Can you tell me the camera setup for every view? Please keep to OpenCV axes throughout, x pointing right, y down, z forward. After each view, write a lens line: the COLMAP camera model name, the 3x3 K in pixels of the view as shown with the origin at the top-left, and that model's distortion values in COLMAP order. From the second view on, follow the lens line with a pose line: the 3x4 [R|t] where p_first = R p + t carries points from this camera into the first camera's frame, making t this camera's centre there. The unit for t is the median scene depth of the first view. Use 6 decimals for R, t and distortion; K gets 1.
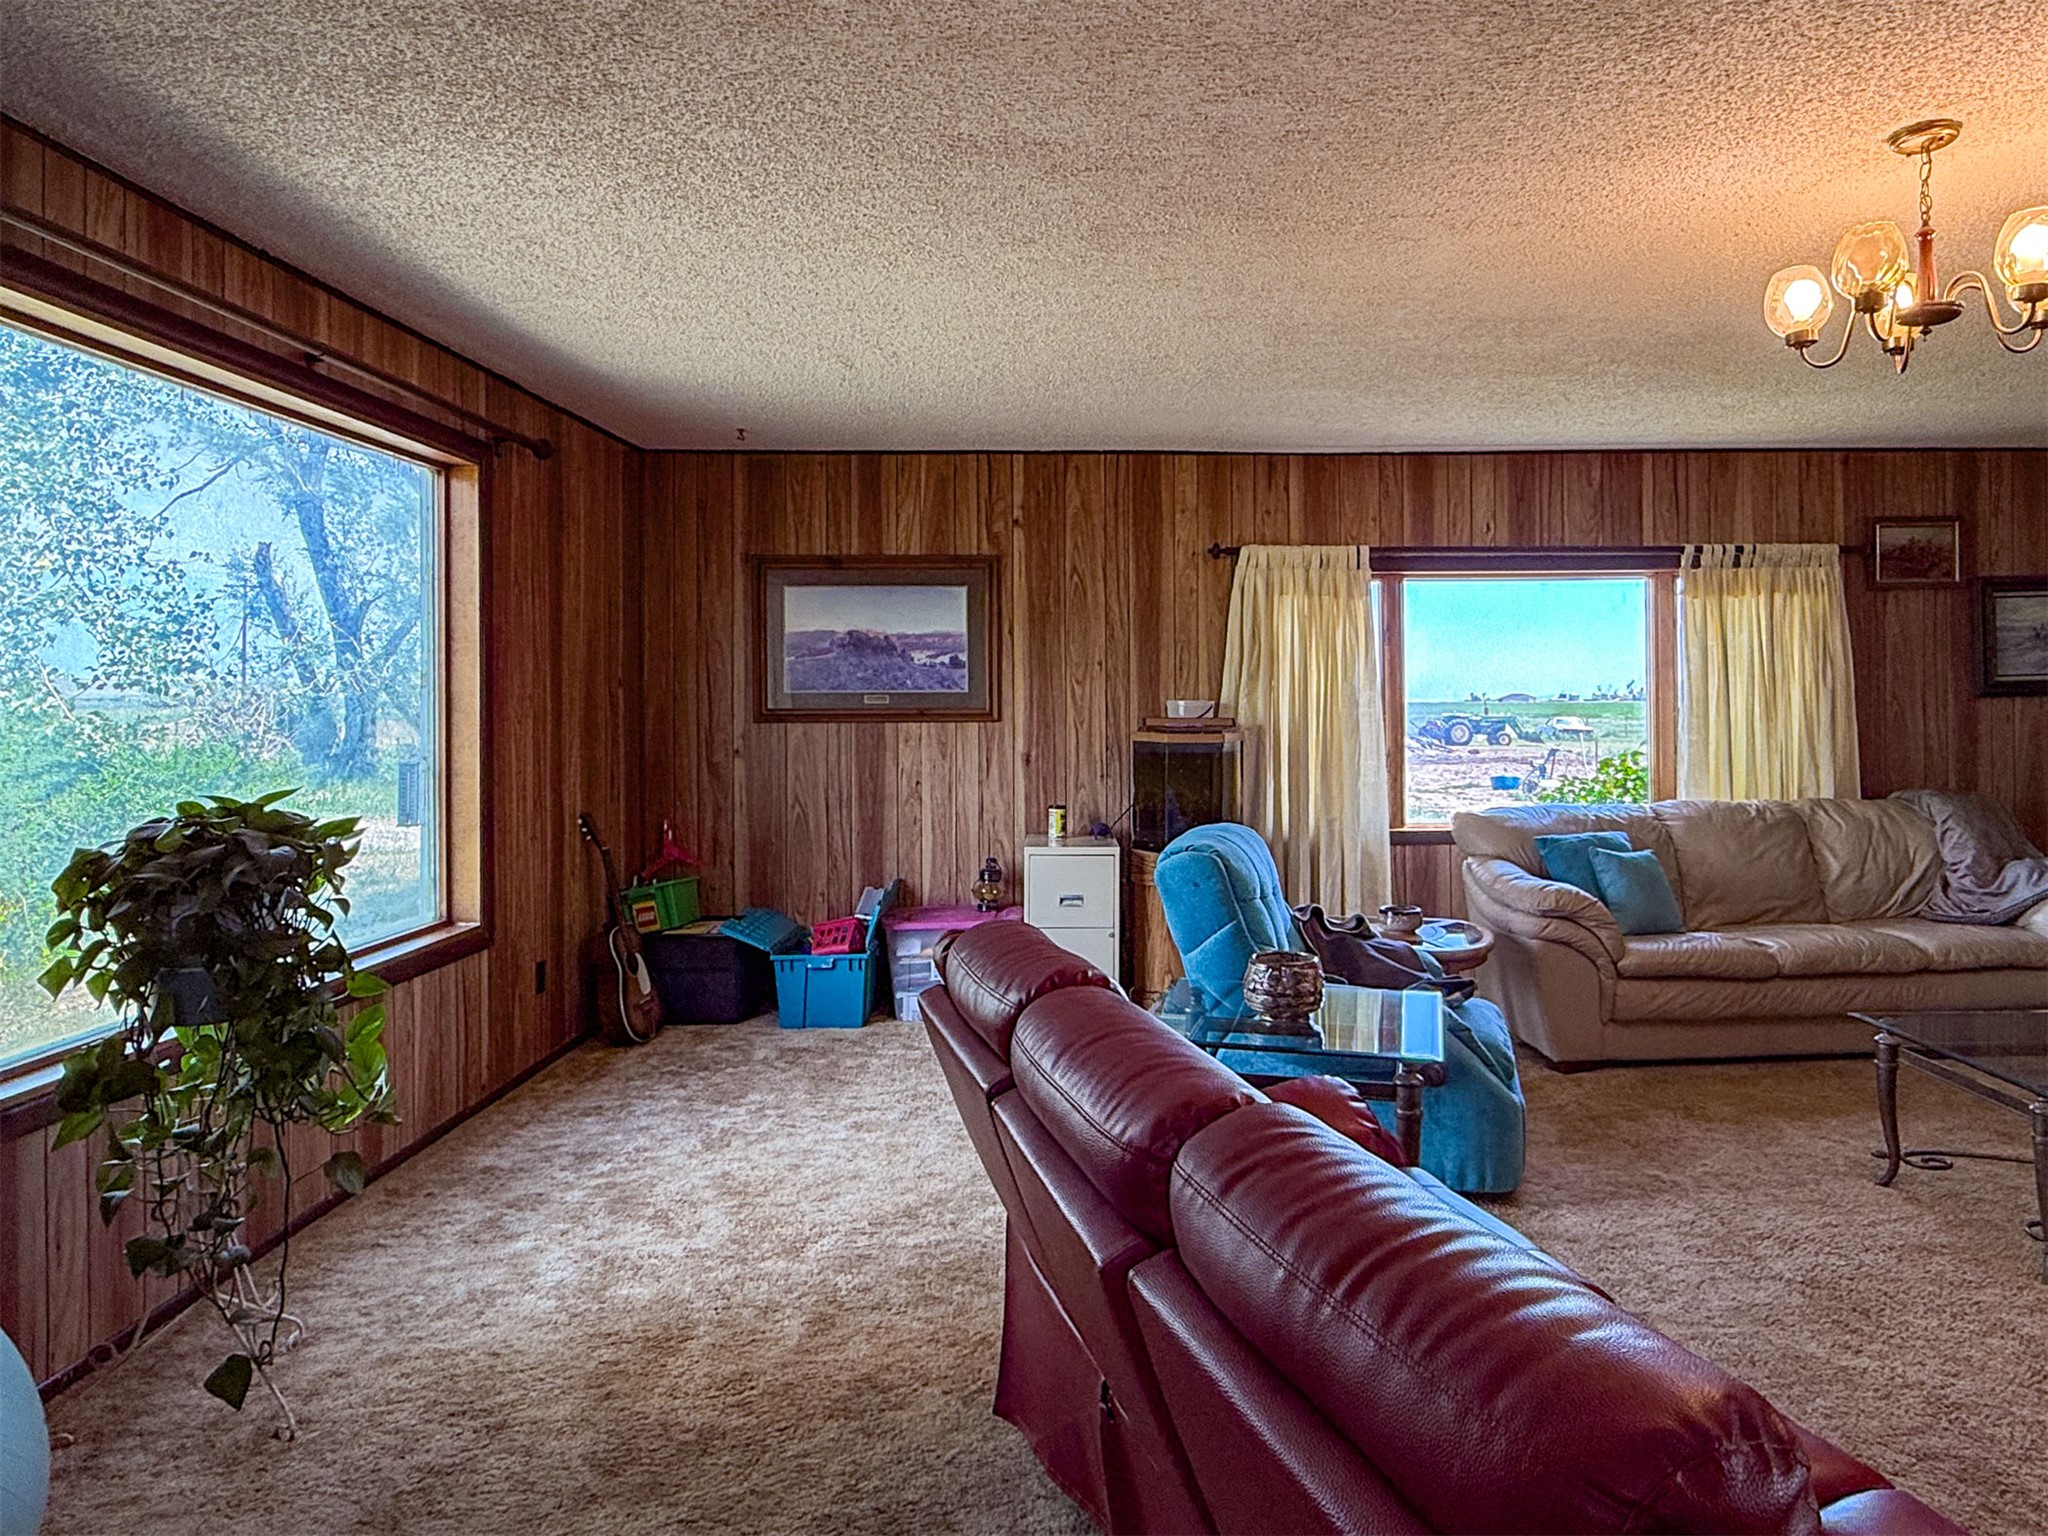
lens RADIAL K [[1275.1, 0, 1145.0], [0, 1275.1, 693.2], [0, 0, 1]] dist [0.003947, 0.000073]
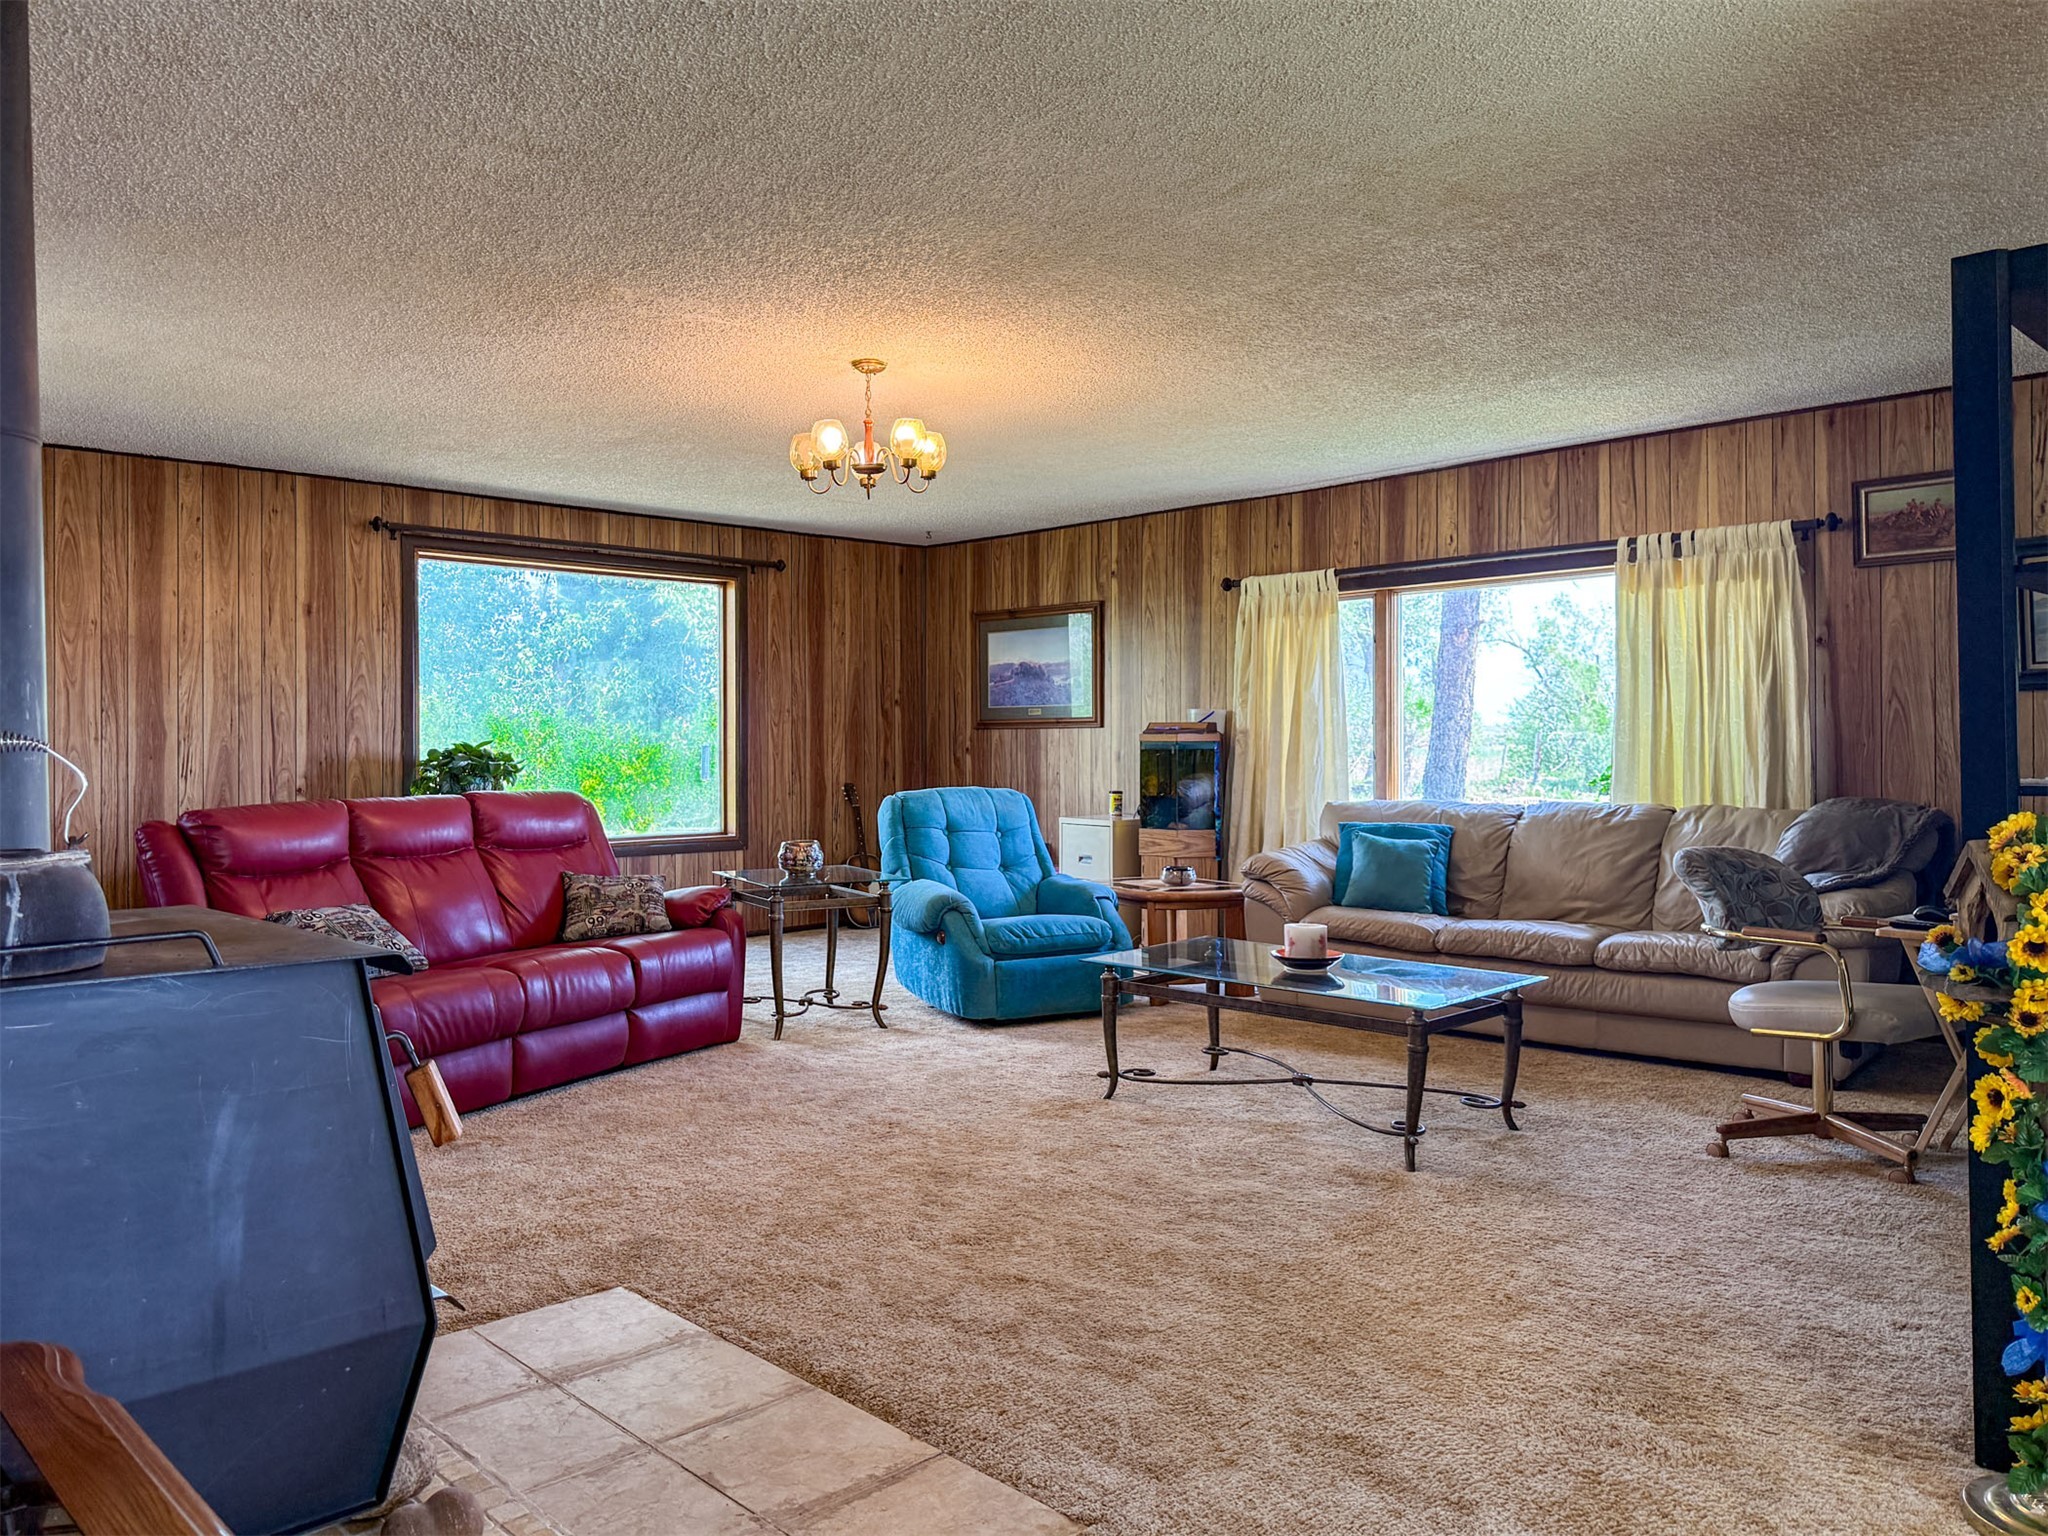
lens RADIAL K [[1478.4, 0, 974.3], [0, 1478.4, 735.8], [0, 0, 1]] dist [0.137059, -0.230428]
pose [[0.663922, -0.000837, -0.747801, 0.932131], [0.002413, 0.999997, 0.001023, 0.028882], [0.747798, -0.002484, 0.663922, -0.105284]]
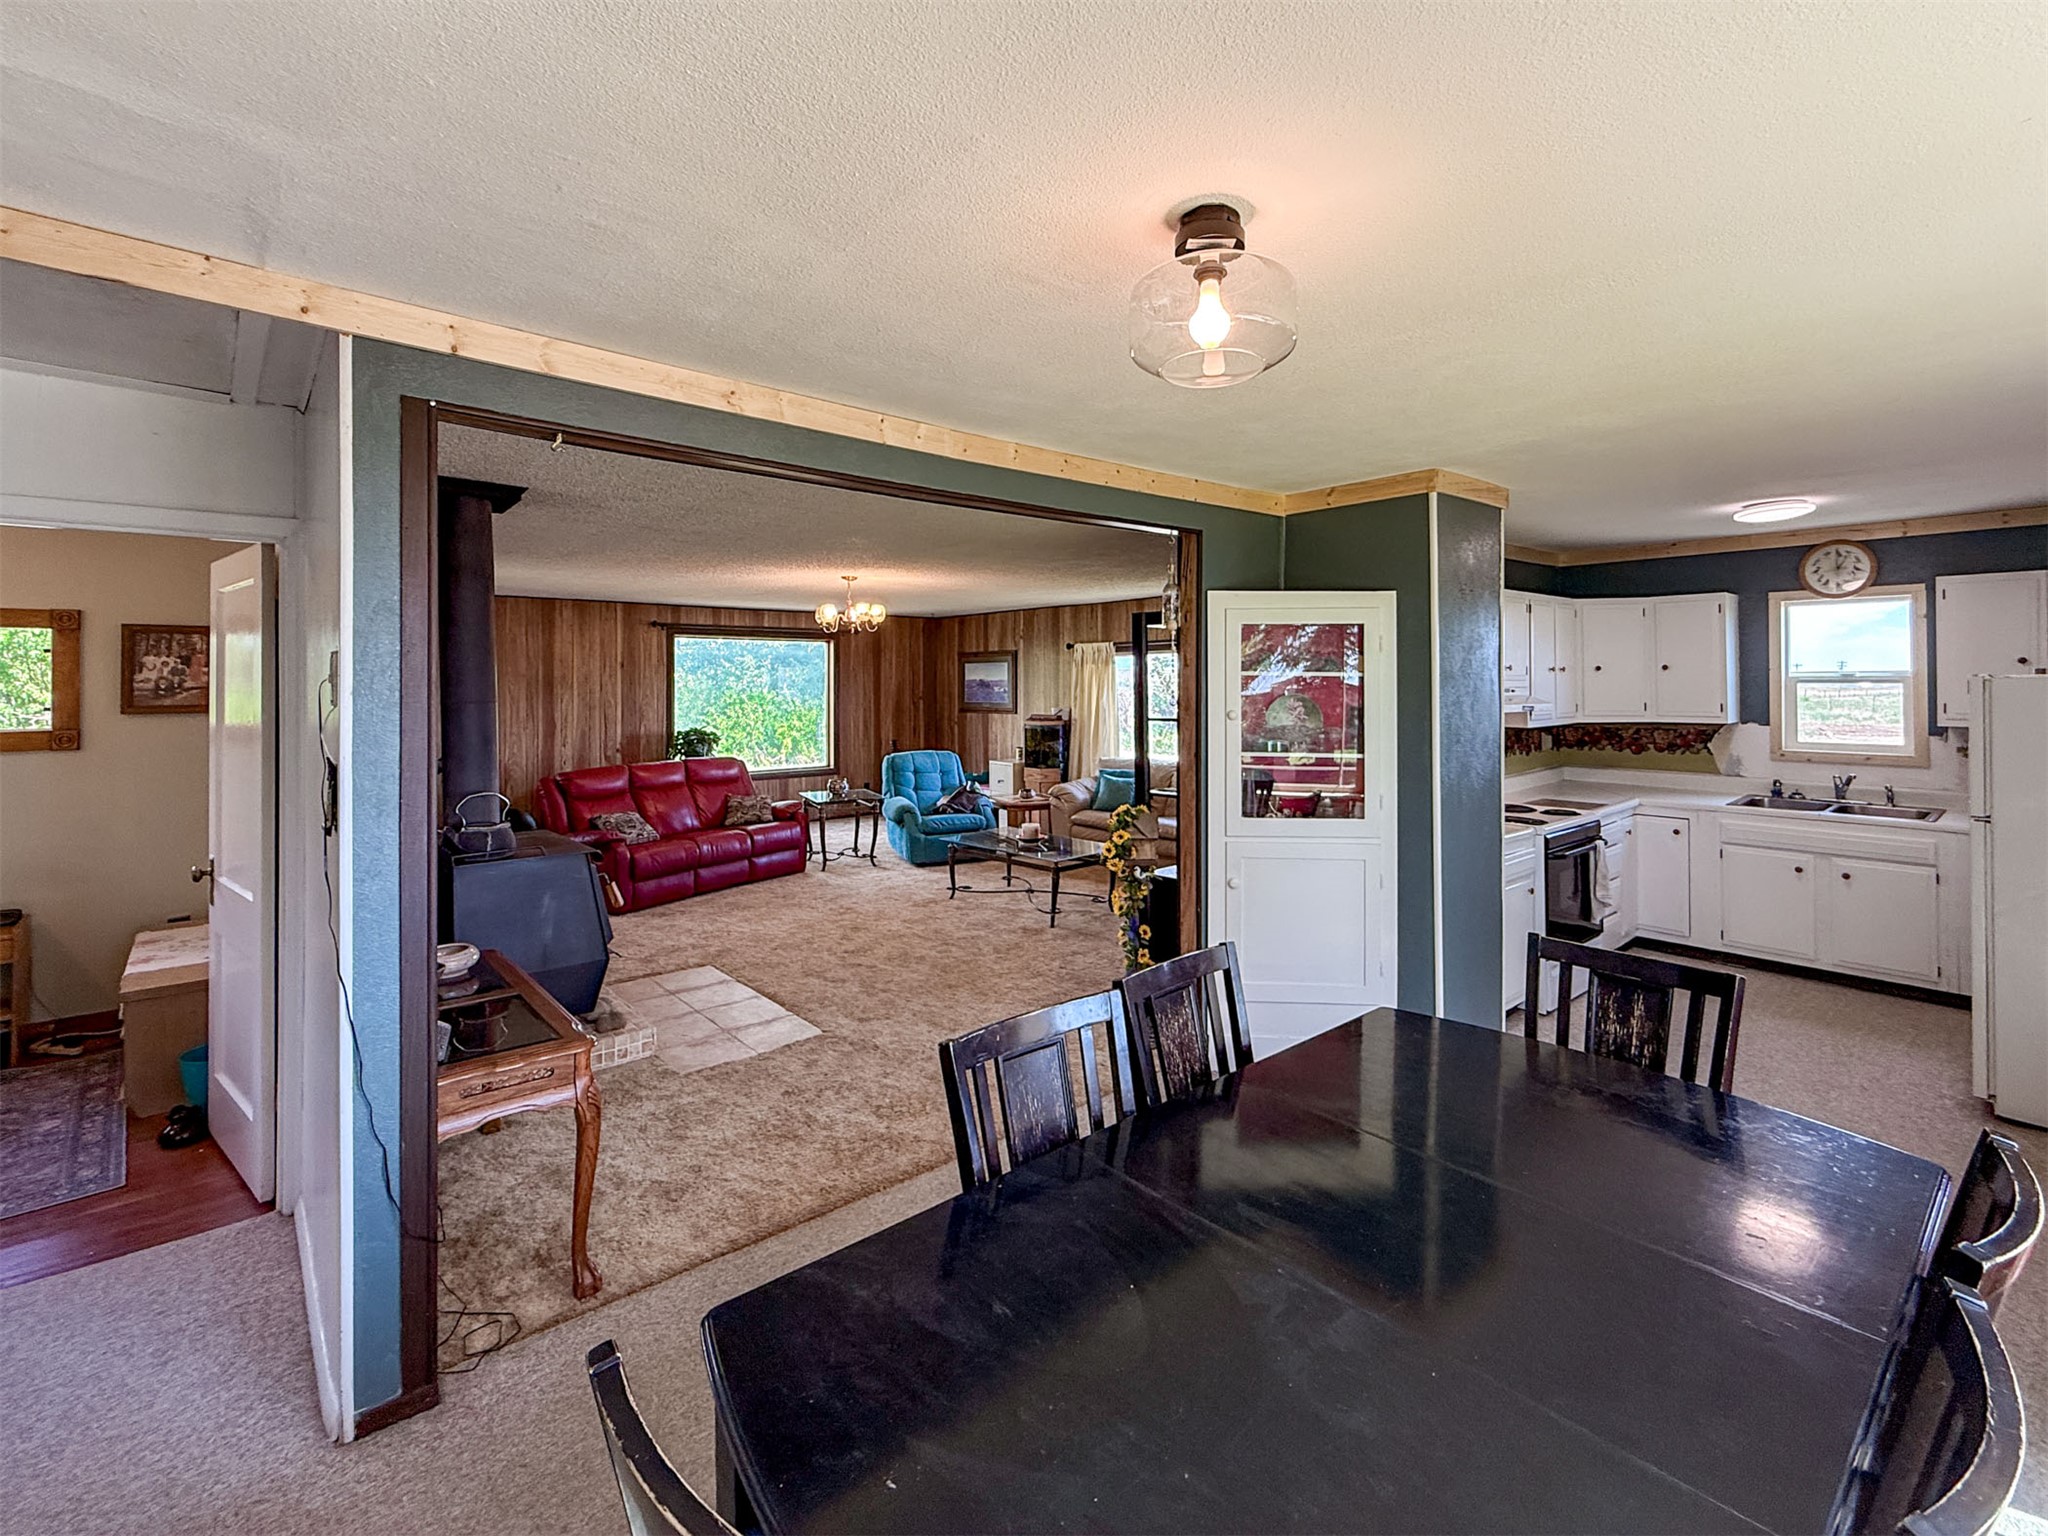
lens RADIAL K [[910.6, 0, 1021.0], [0, 910.6, 678.1], [0, 0, 1]] dist [0.001735, 0.000130]
pose [[0.636332, -0.003012, -0.771410, 1.315791], [0.003028, 0.999994, -0.001407, -0.047850], [0.771410, -0.001440, 0.636337, -0.168424]]
